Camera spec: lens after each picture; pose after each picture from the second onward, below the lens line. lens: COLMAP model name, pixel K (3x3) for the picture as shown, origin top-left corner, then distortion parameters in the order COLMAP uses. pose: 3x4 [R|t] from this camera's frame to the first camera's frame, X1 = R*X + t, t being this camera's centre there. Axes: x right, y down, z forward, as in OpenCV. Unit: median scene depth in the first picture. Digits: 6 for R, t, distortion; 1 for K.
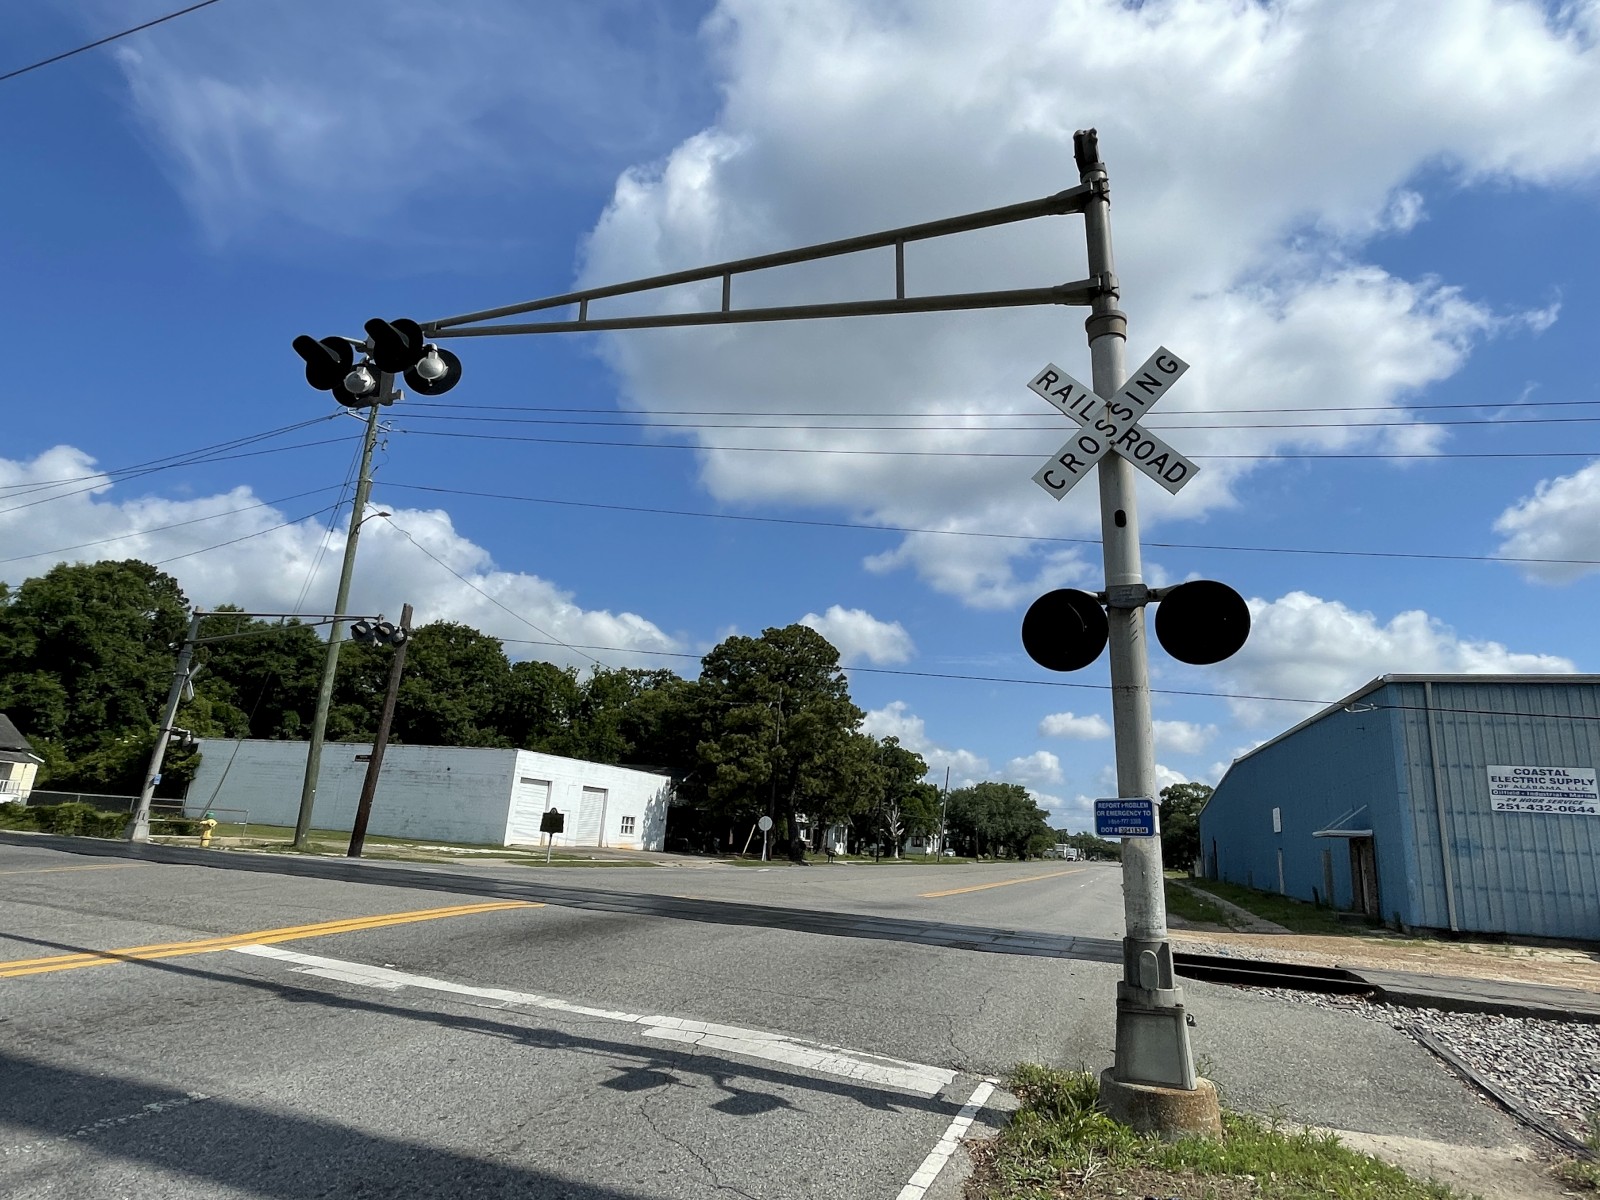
lens RADIAL K [[880.8, 0, 798.6], [0, 880.8, 587.7], [0, 0, 1]] dist [0.015623, -0.001345]
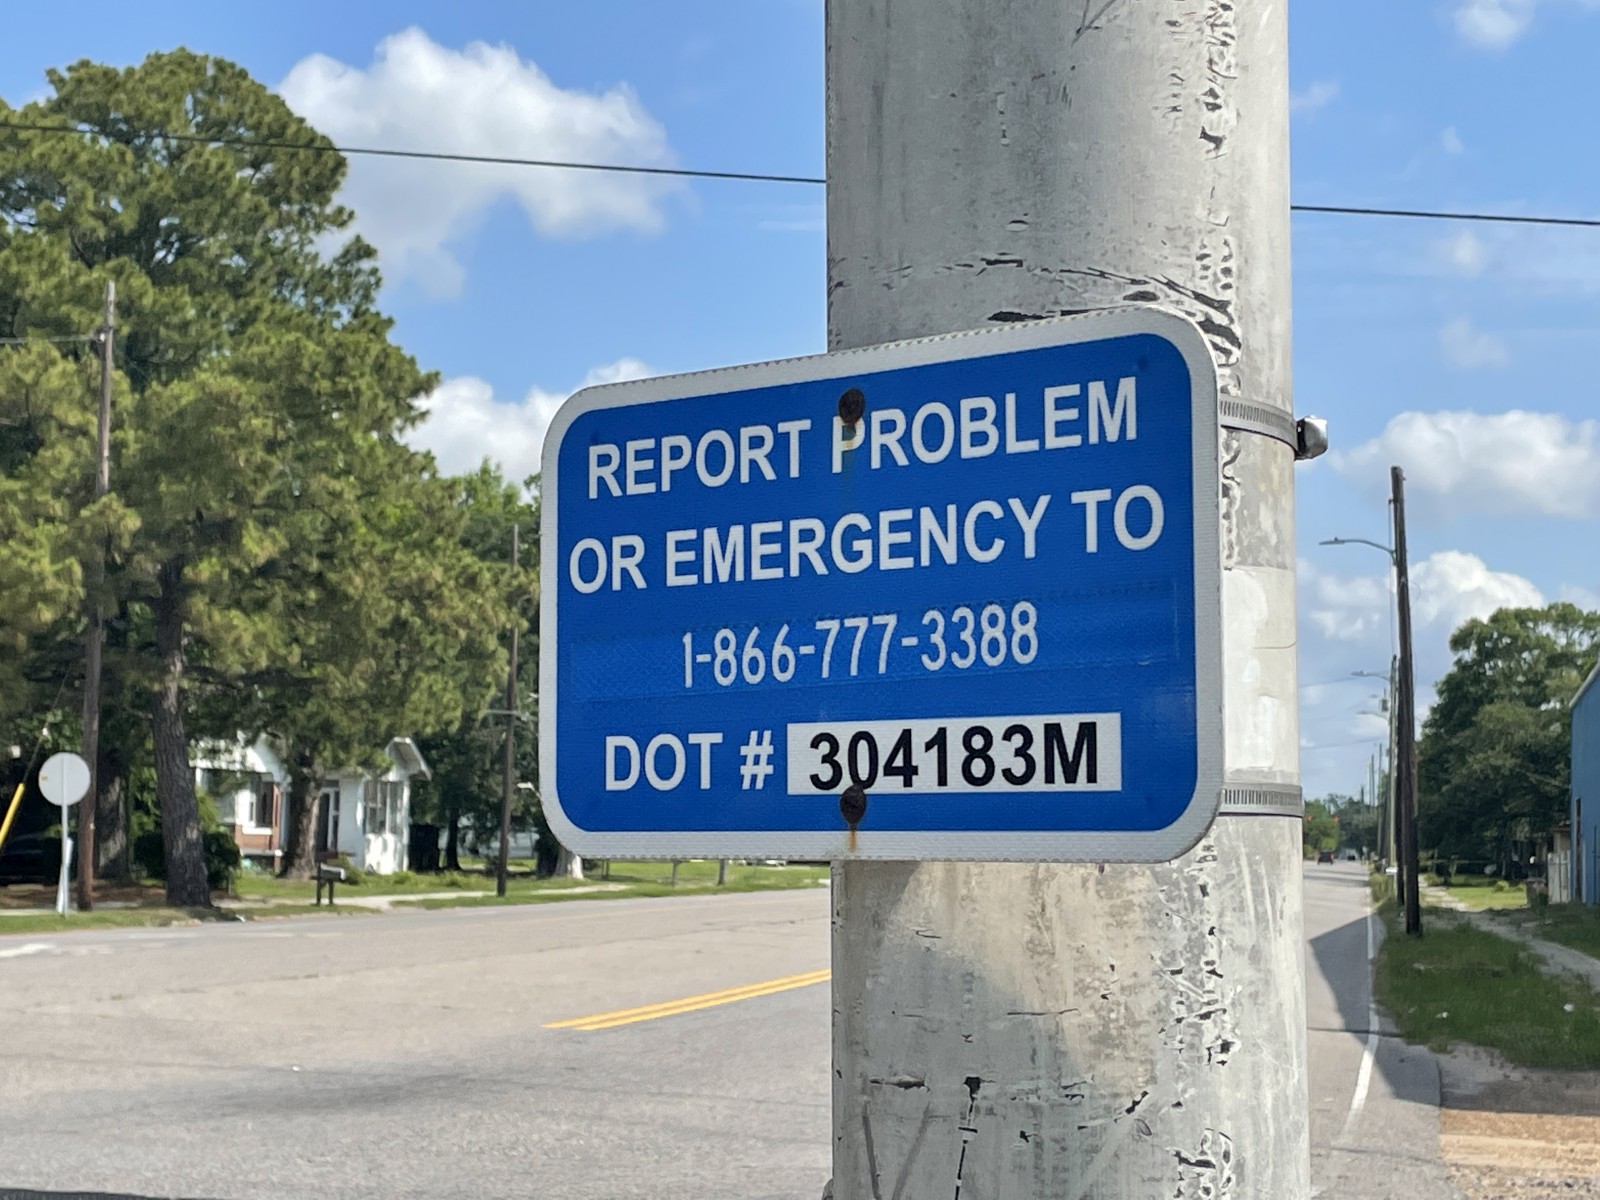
lens RADIAL K [[2722.7, 0, 801.0], [0, 2722.7, 599.5], [0, 0, 1]] dist [0.126876, 0.000000]
pose [[0.989389, -0.022213, 0.143586, 0.063696], [-0.006818, 0.980057, 0.198599, 0.041136], [-0.145134, -0.197471, 0.969506, 0.148652]]
